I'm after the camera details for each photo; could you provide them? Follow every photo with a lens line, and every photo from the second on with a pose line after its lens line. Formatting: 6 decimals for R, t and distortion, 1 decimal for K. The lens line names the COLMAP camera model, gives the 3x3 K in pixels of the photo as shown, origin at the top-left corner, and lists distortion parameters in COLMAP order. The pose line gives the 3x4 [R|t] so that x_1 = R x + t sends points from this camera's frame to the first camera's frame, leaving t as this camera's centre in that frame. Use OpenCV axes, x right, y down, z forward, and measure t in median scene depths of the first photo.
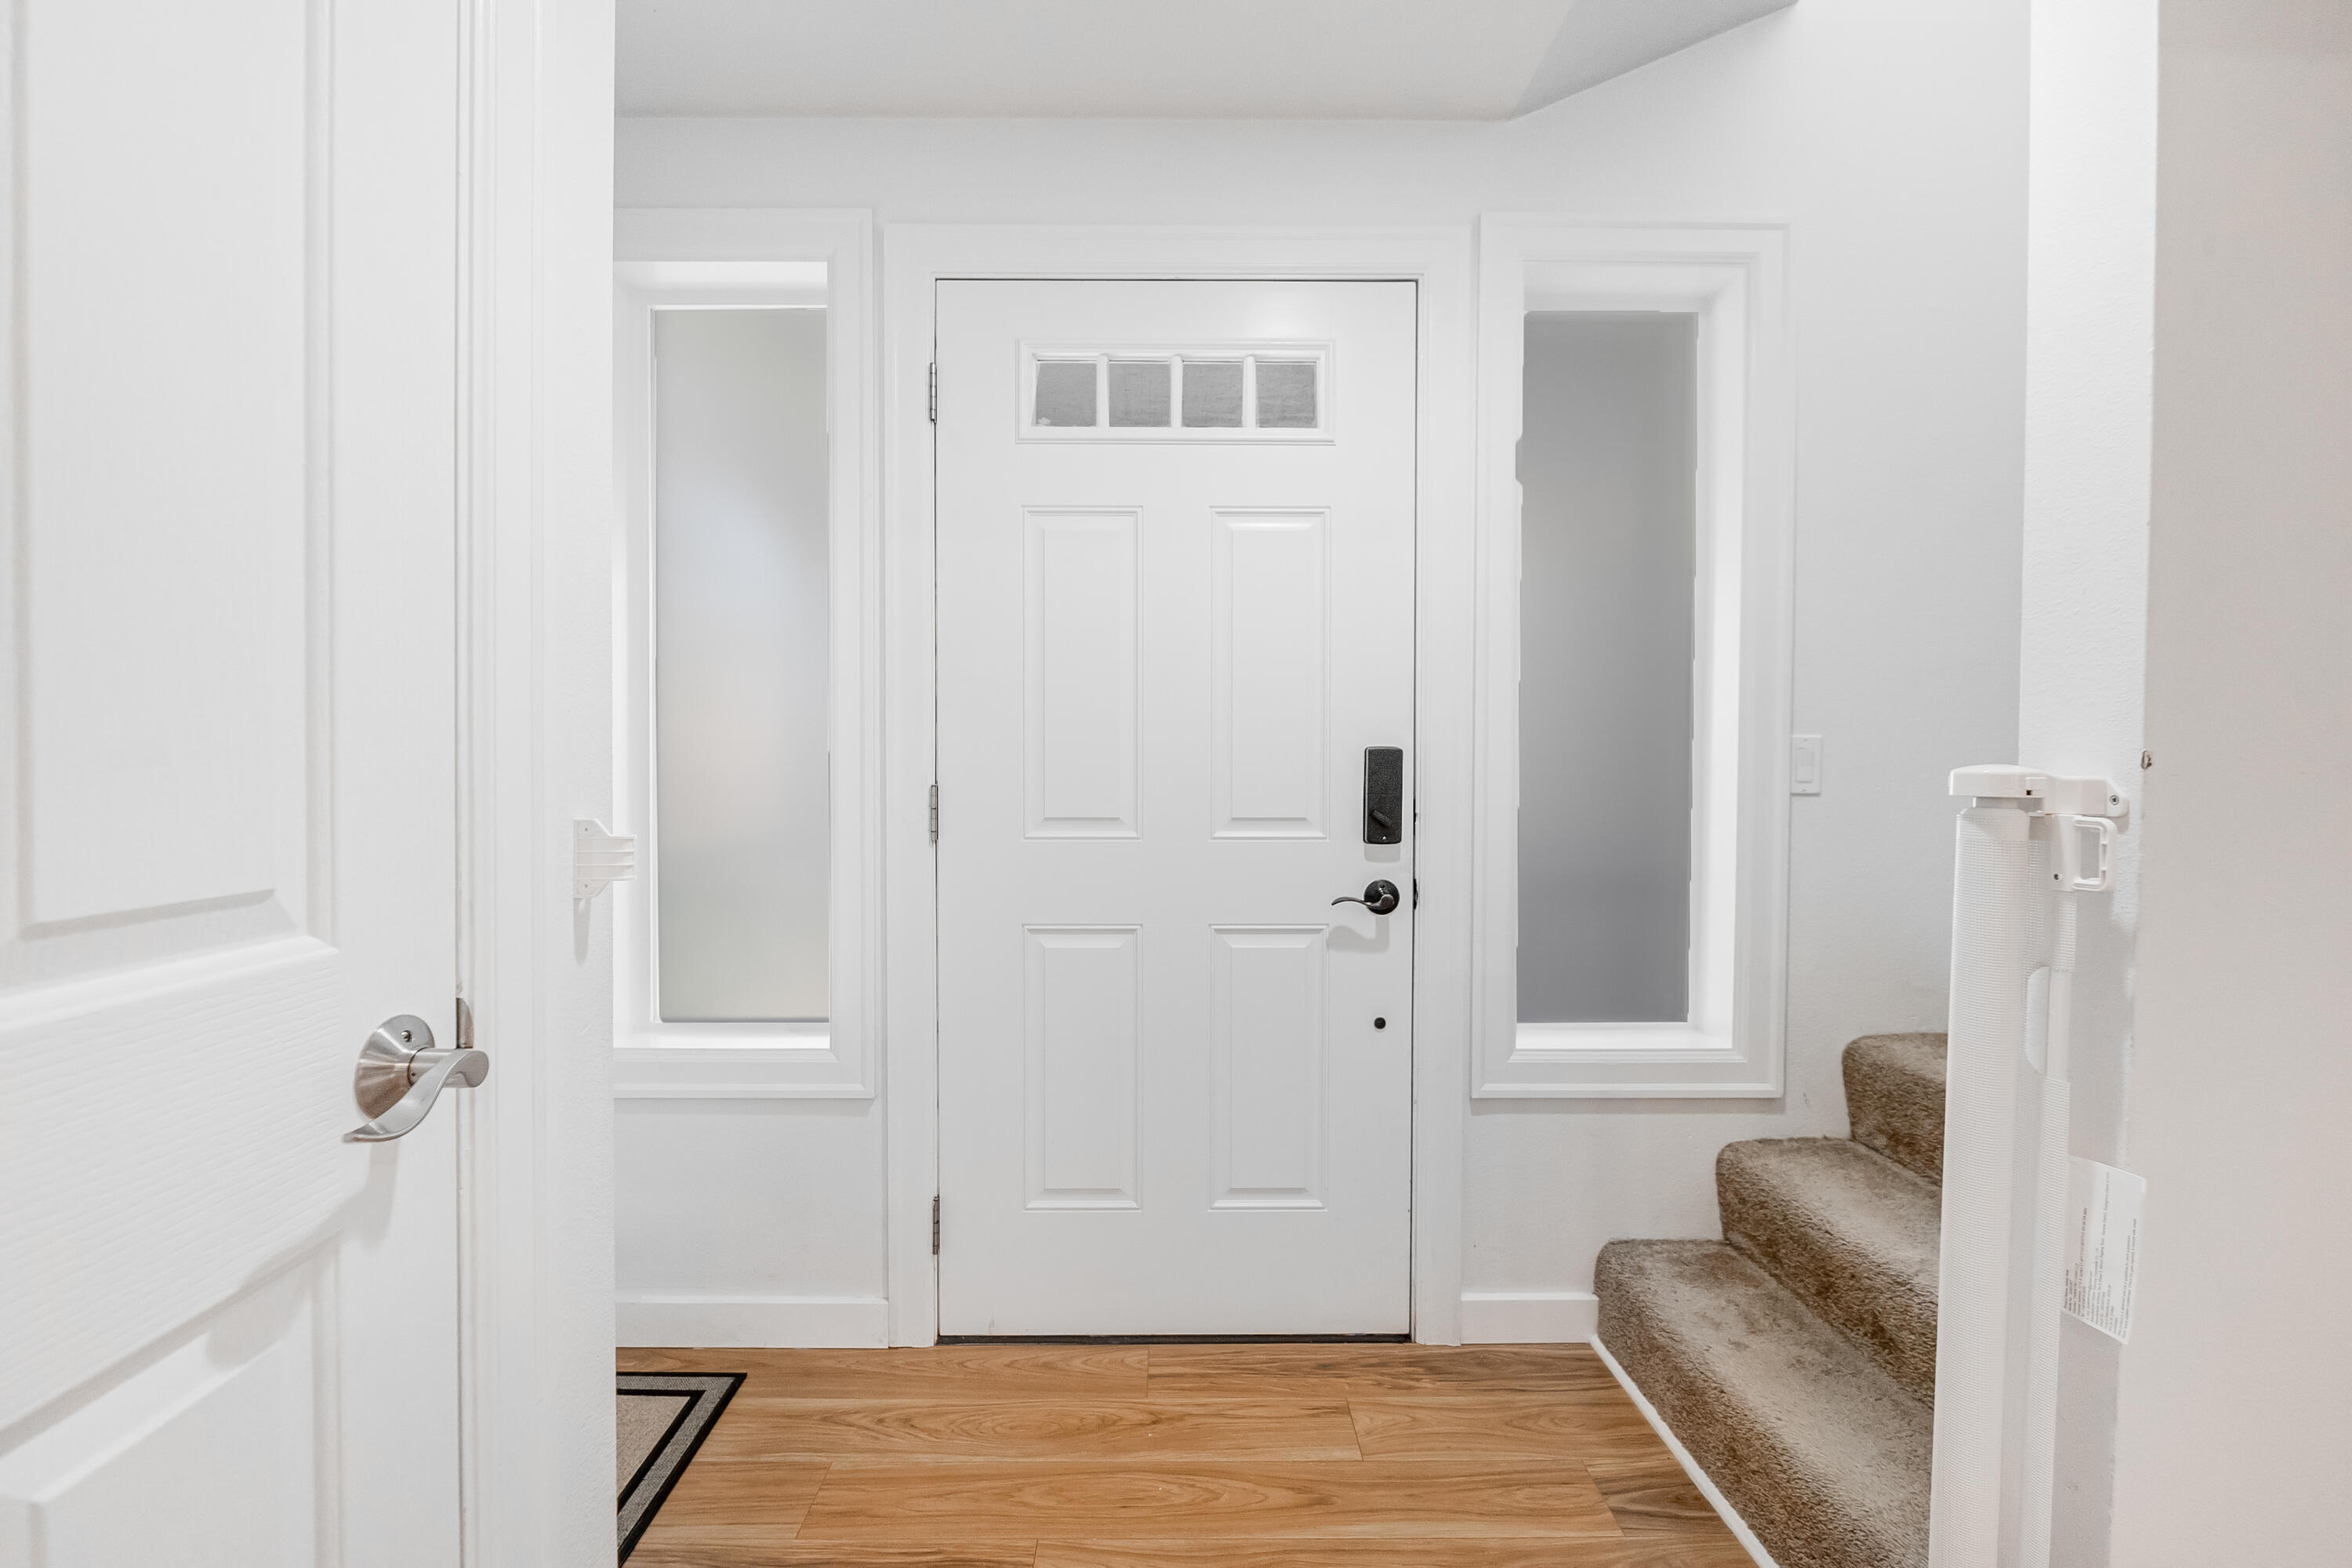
lens RADIAL K [[966.9, 0, 1176.0], [0, 966.9, 784.0], [0, 0, 1]] dist [-0.000811, -0.000131]
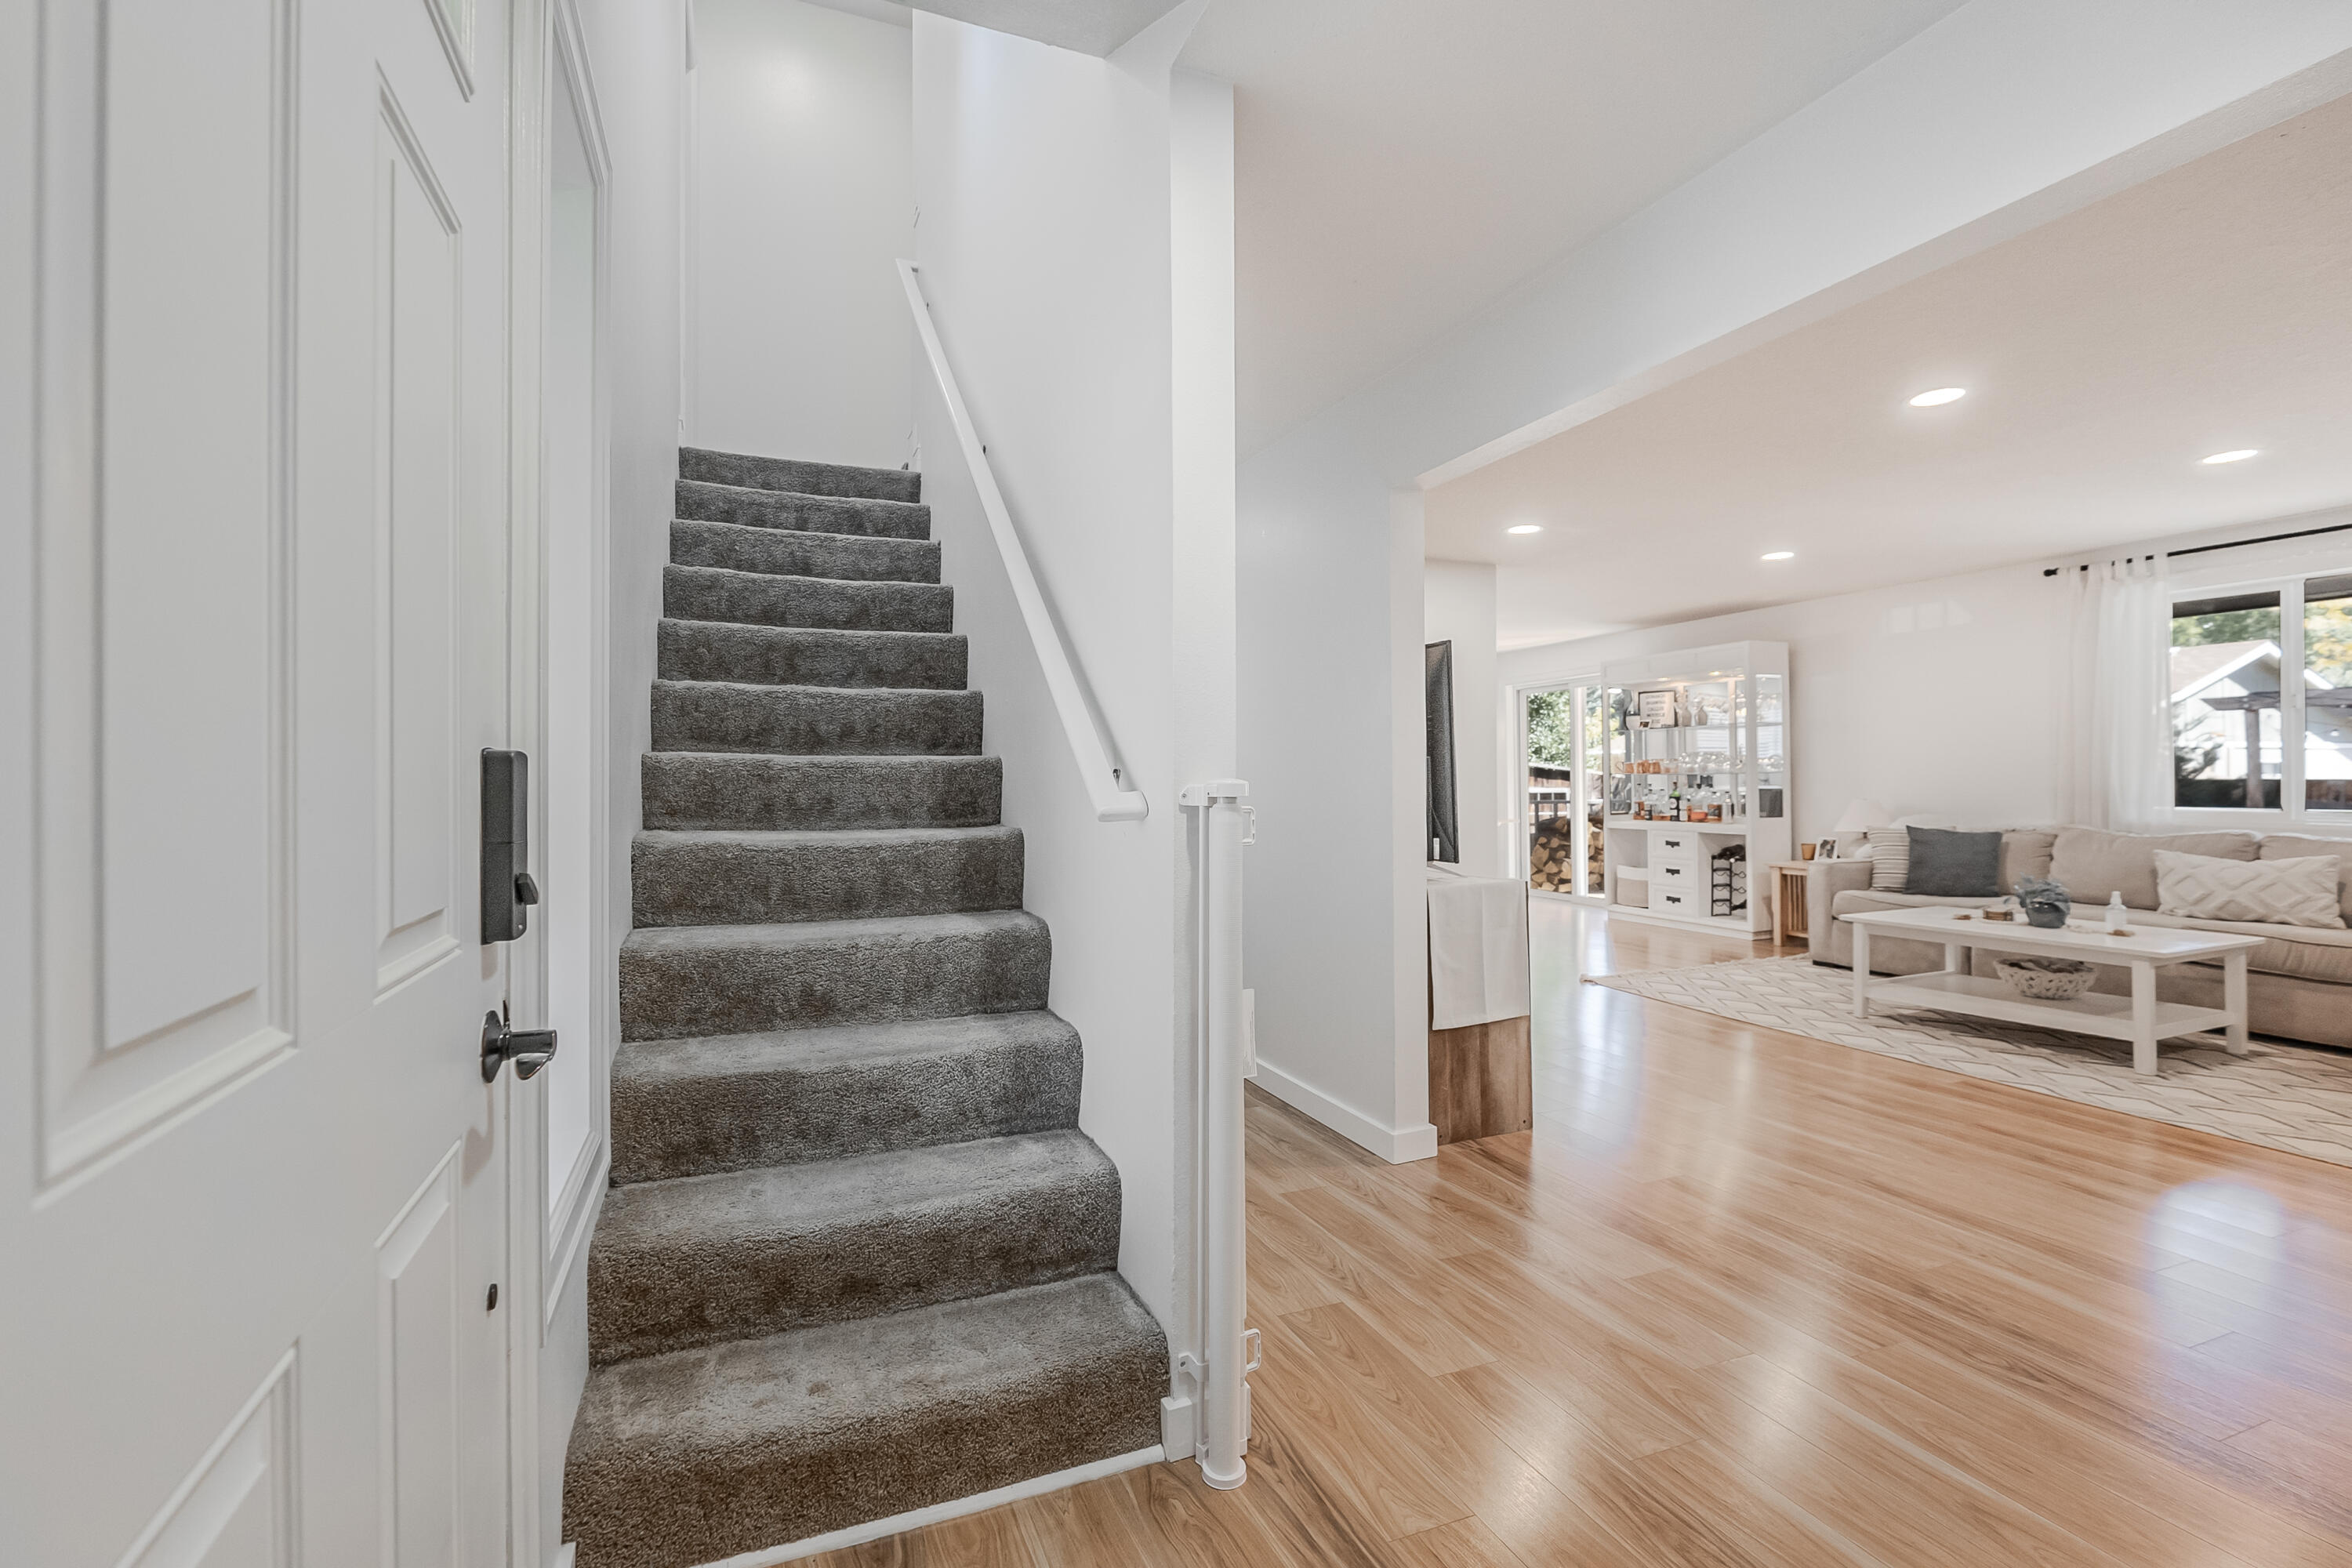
lens RADIAL K [[1036.8, 0, 1168.2], [0, 1036.8, 774.7], [0, 0, 1]] dist [-0.000220, -0.000294]
pose [[-0.369548, 0.002521, 0.929208, -0.438645], [0.017122, 0.999845, 0.004097, -0.021712], [-0.929054, 0.017424, -0.369534, 0.906694]]
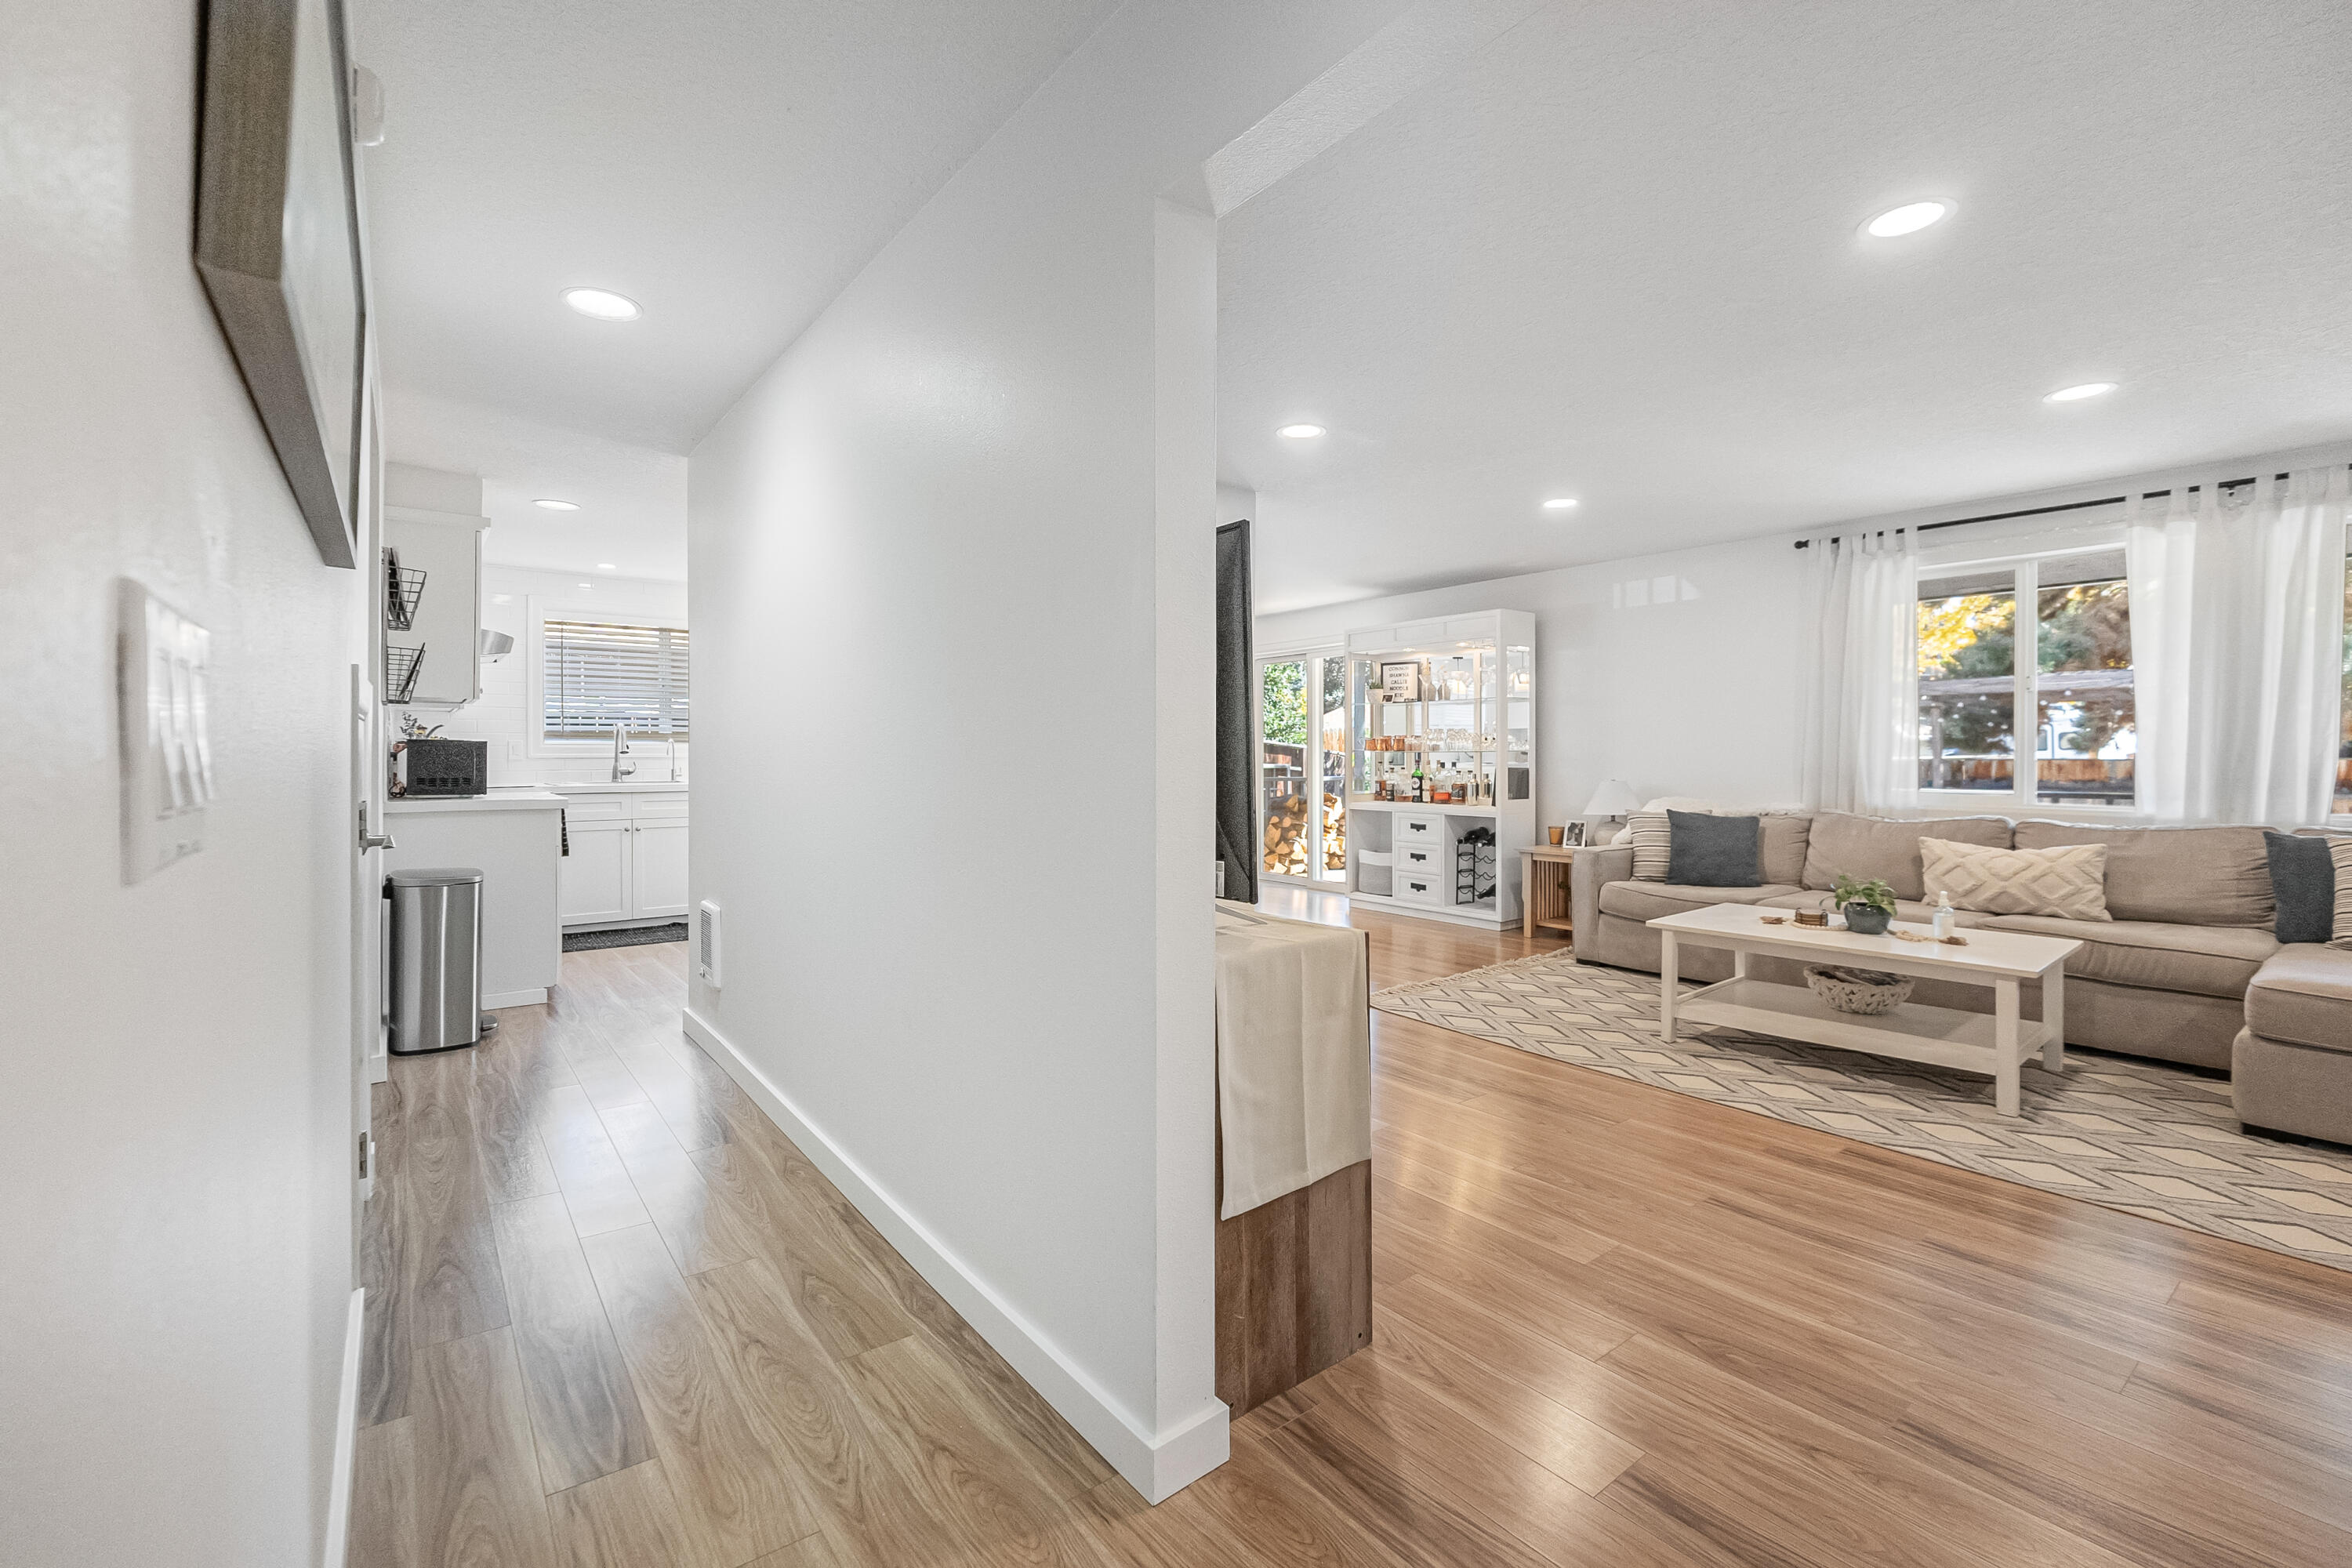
lens RADIAL K [[997.8, 0, 1175.0], [0, 997.8, 756.2], [0, 0, 1]] dist [-0.001342, -0.000489]
pose [[-0.607428, -0.008335, 0.794331, -0.144957], [0.006437, 0.999860, 0.015413, -0.020476], [-0.794348, 0.014475, -0.607290, 0.726336]]
